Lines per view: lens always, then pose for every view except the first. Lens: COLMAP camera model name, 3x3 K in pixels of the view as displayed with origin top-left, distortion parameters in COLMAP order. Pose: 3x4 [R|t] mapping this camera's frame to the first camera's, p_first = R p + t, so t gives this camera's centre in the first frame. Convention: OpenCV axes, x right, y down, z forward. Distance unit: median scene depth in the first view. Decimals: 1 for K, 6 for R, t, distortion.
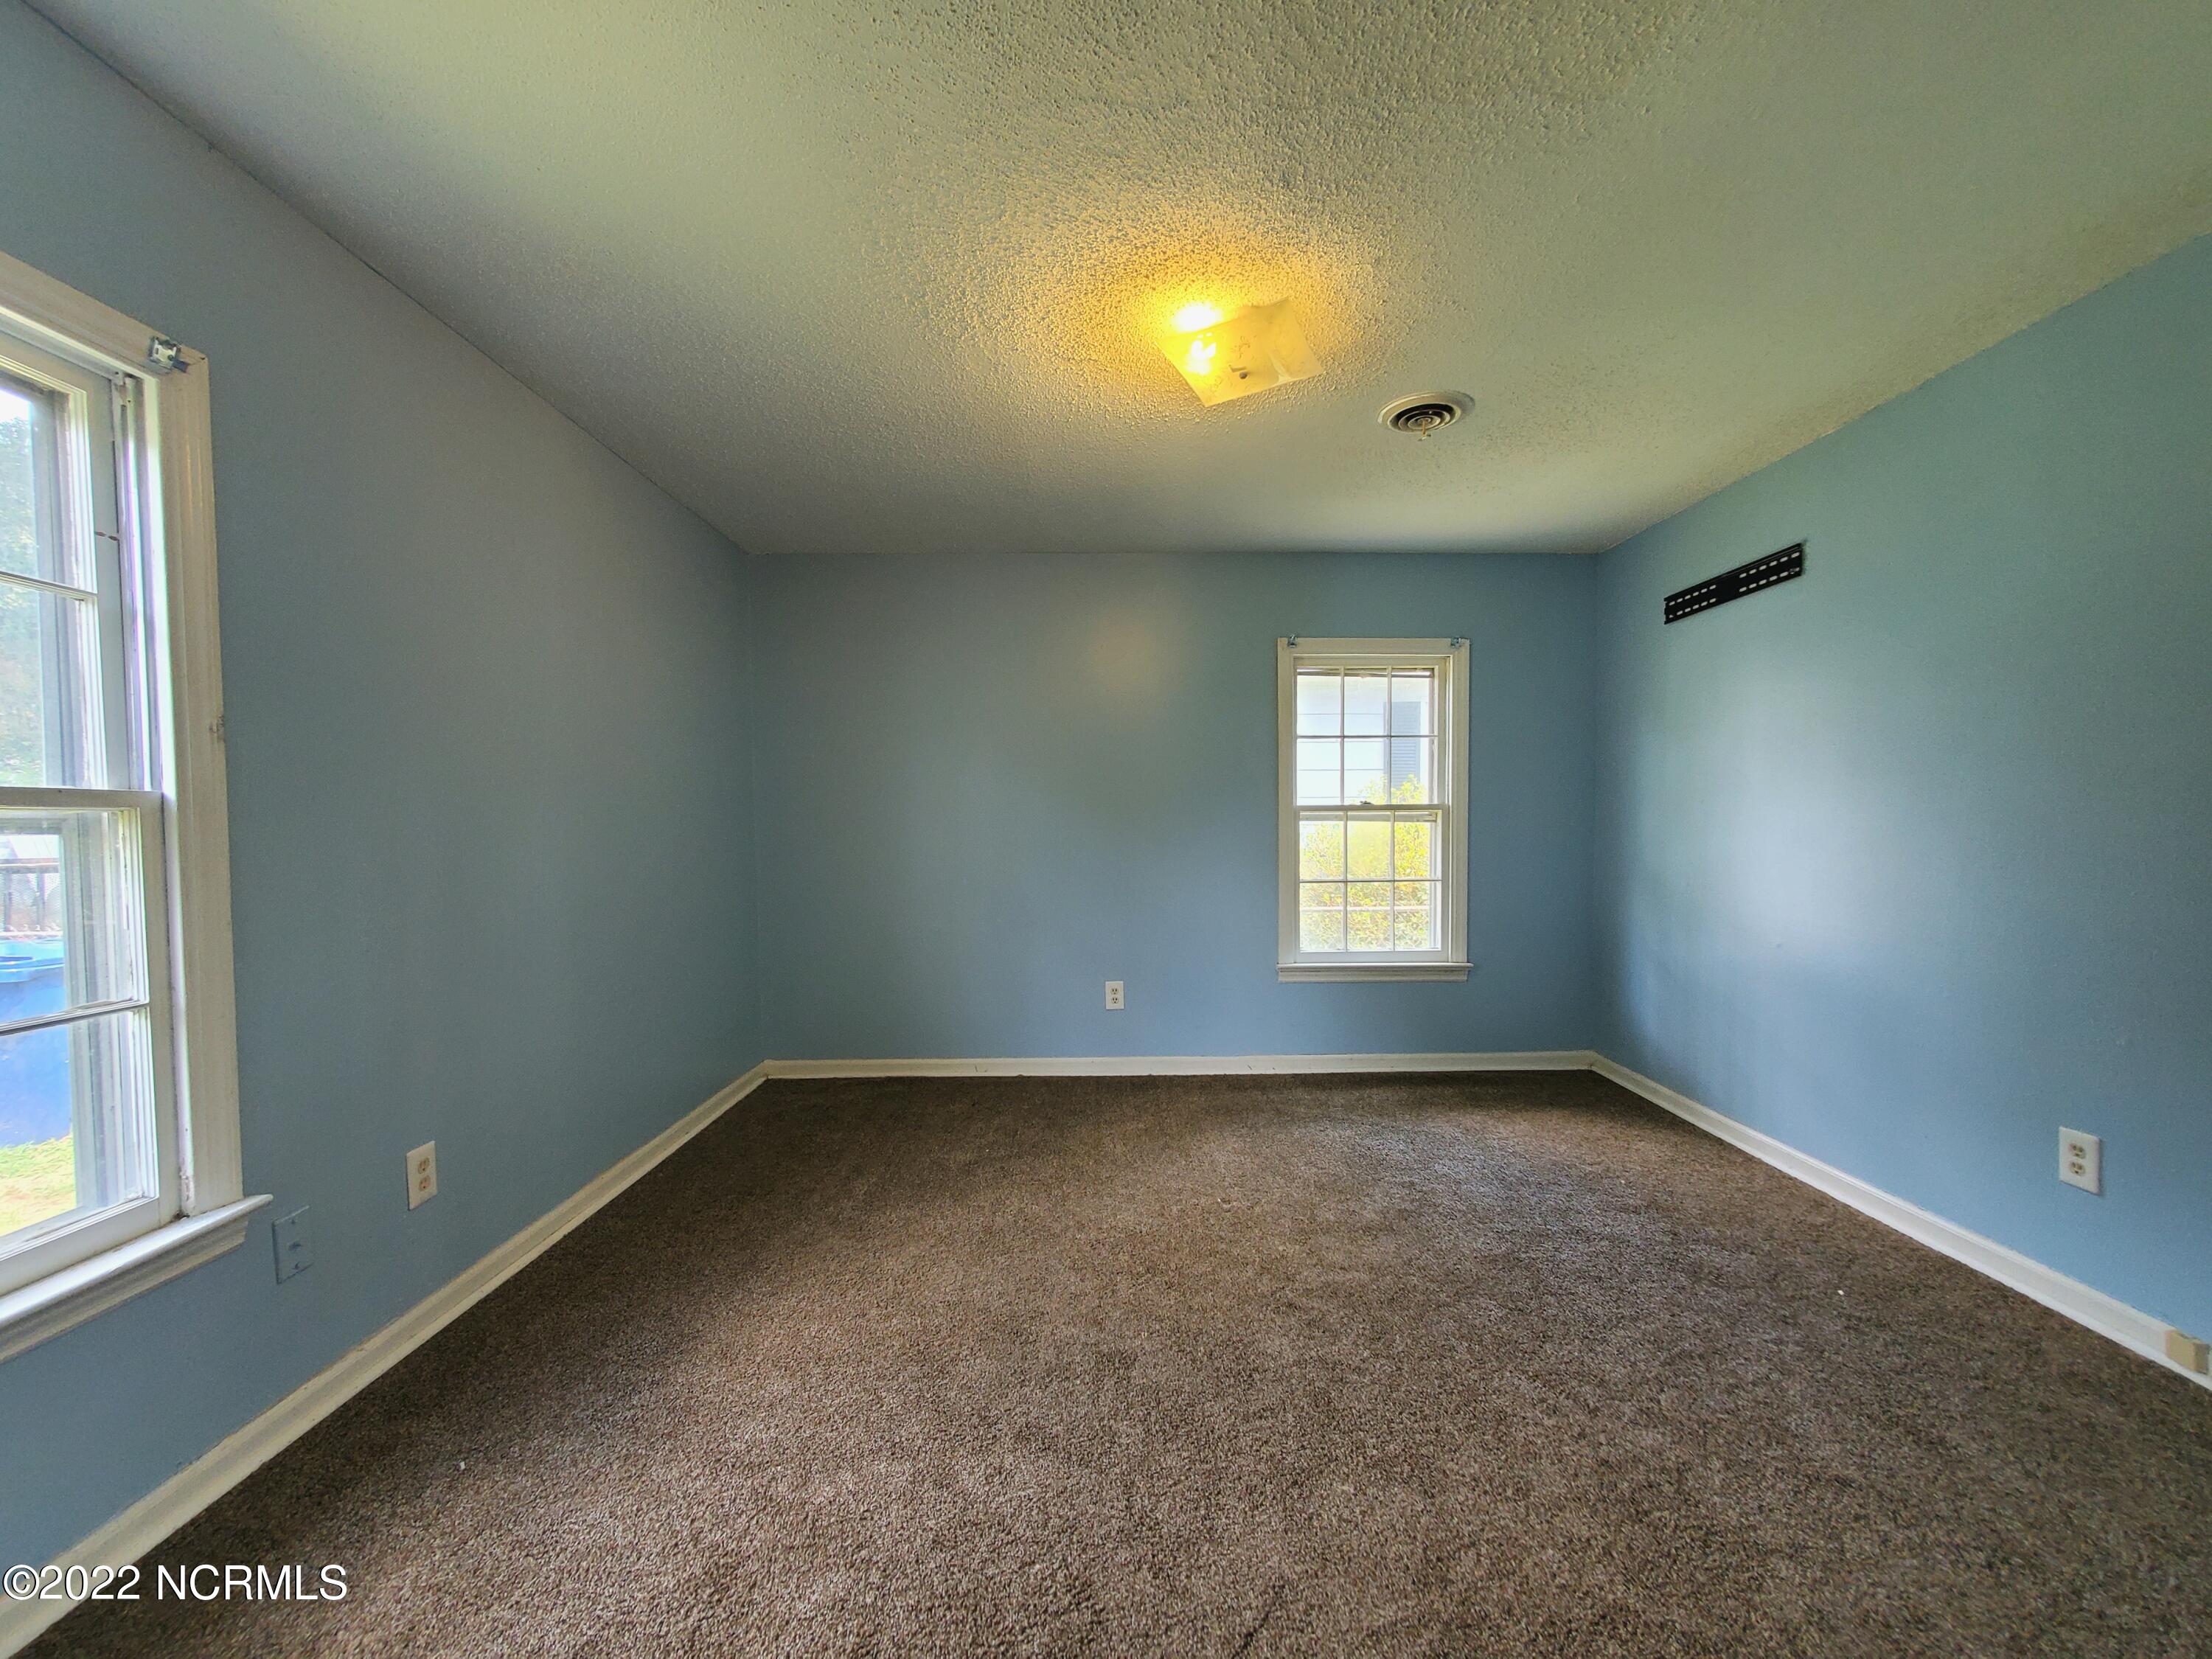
lens RADIAL K [[882.4, 0, 1116.8], [0, 882.4, 857.8], [0, 0, 1]] dist [0.003527, -0.000902]
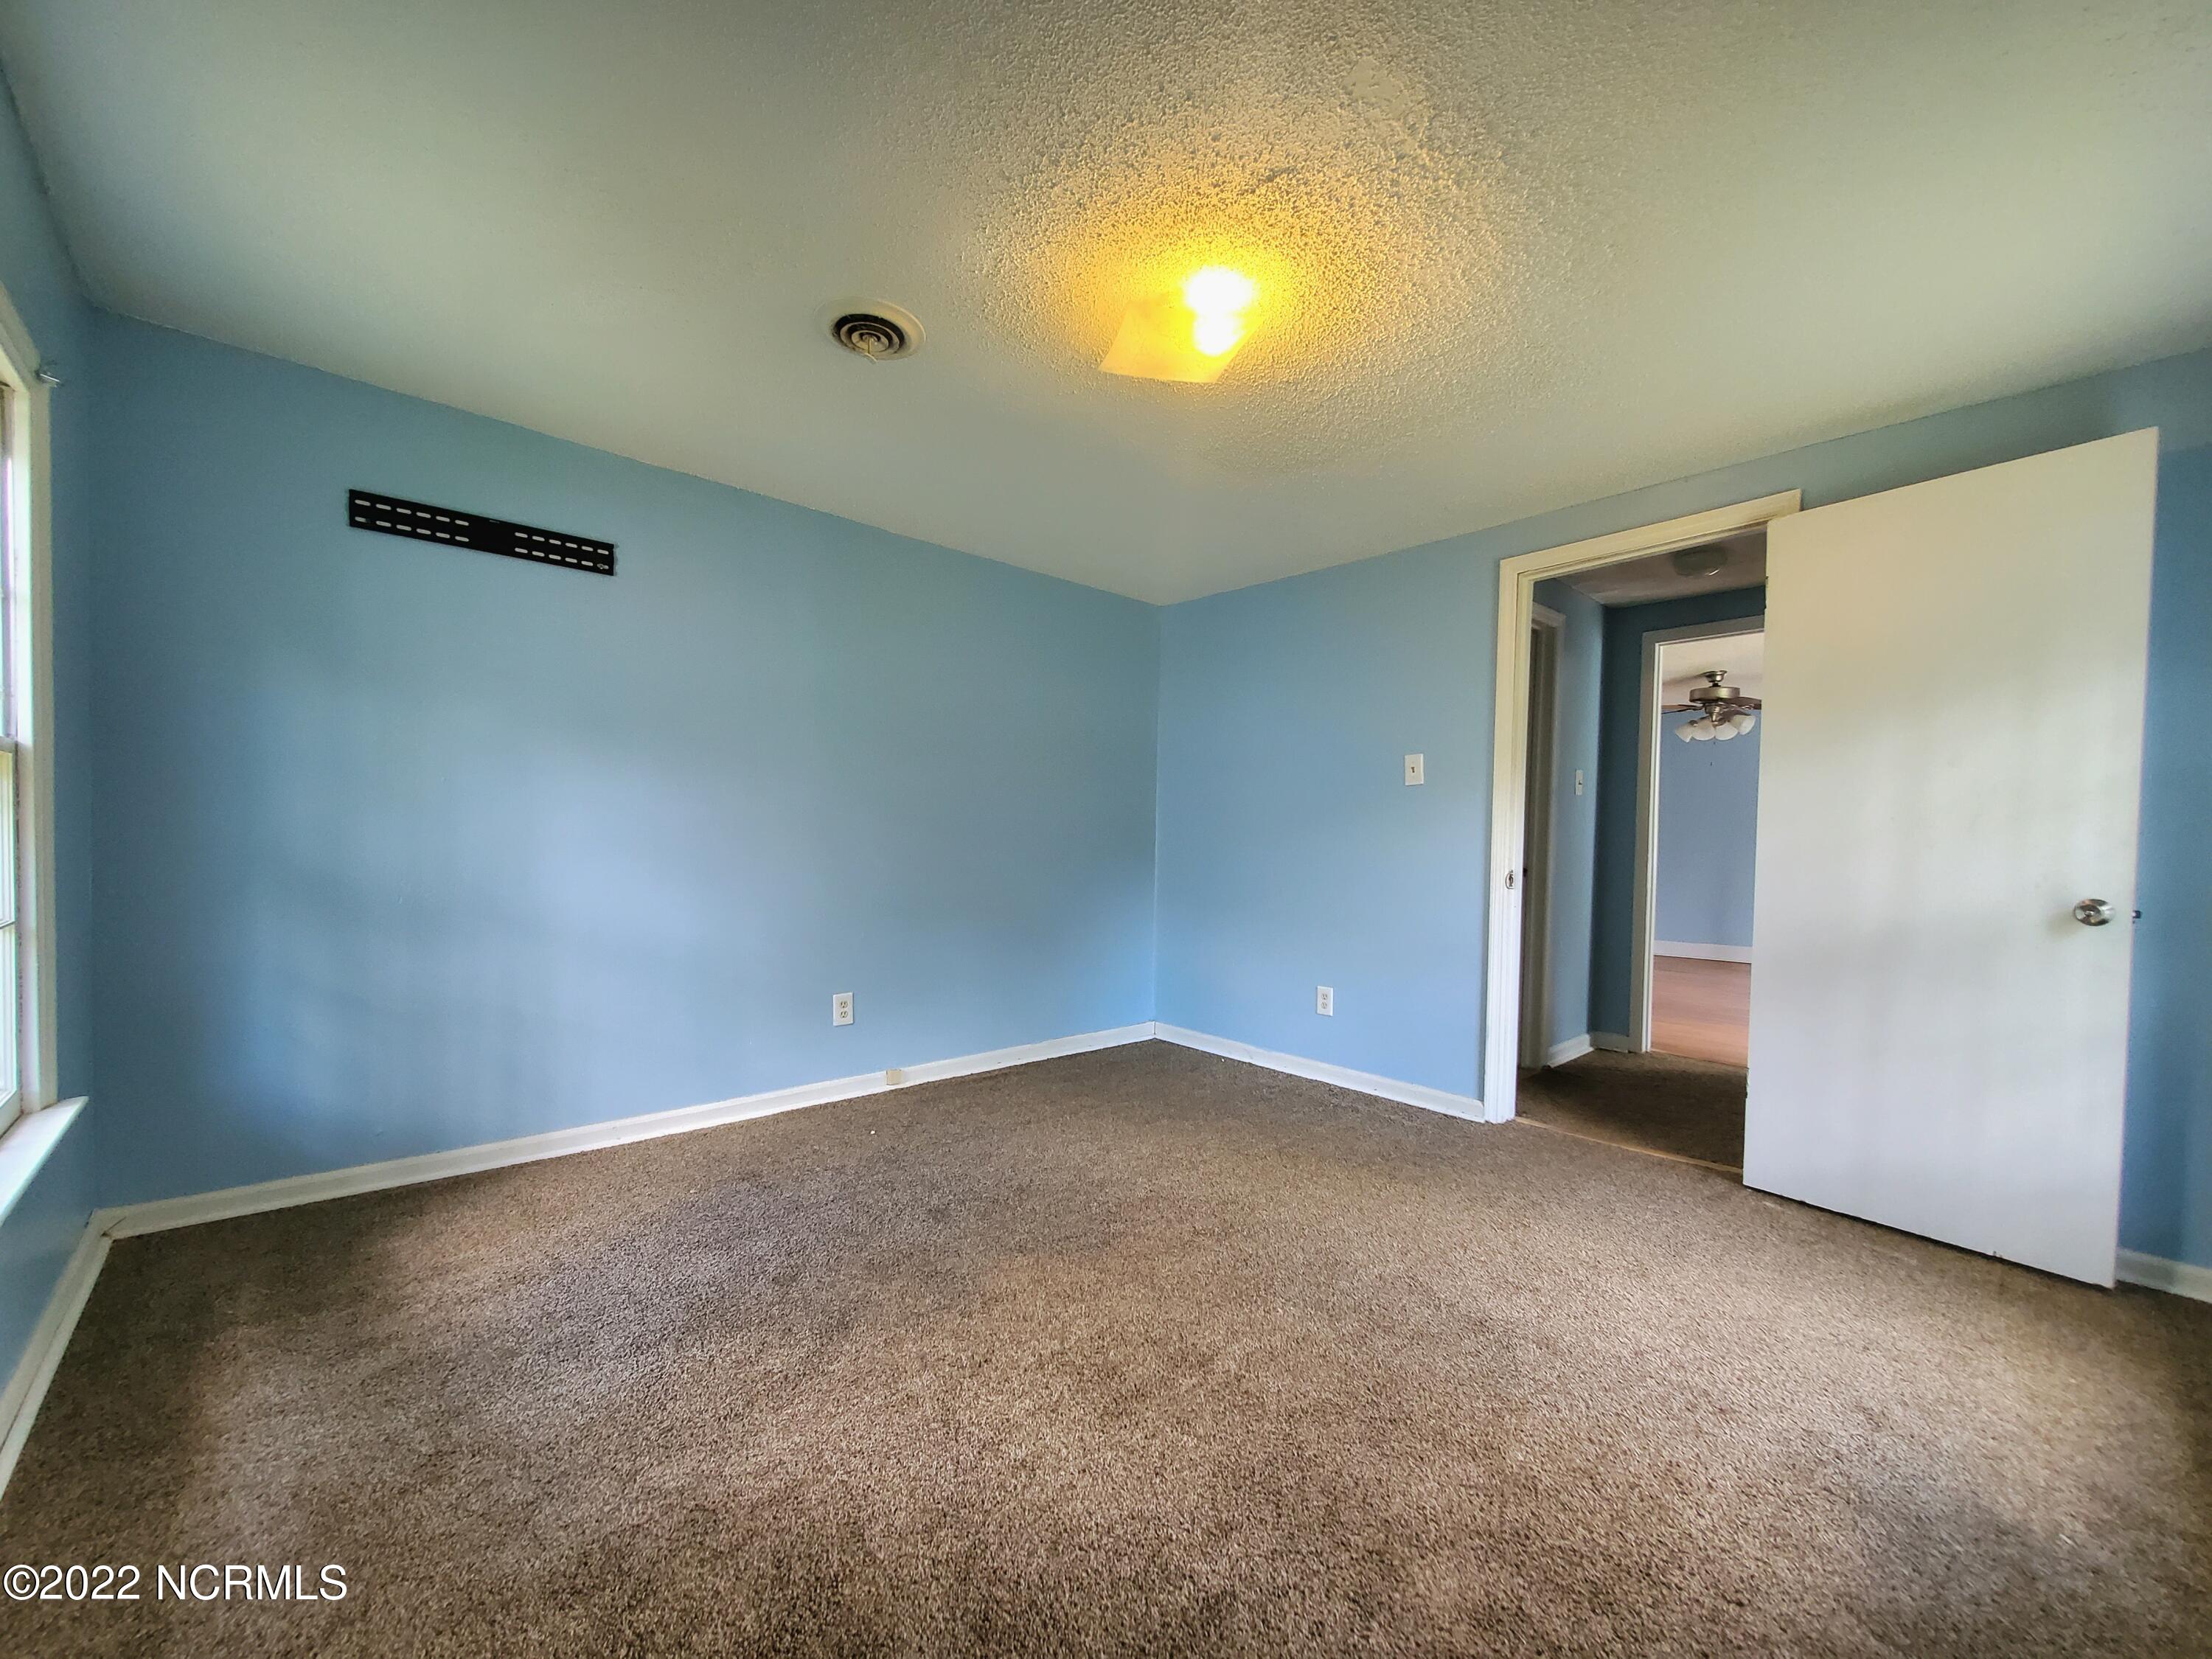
lens RADIAL K [[882.4, 0, 1116.8], [0, 882.4, 857.8], [0, 0, 1]] dist [0.003527, -0.000902]
pose [[-0.665385, -0.024983, 0.746082, -0.391991], [0.014479, 0.998820, 0.046359, -0.022644], [-0.746360, 0.041649, -0.664238, 1.189023]]
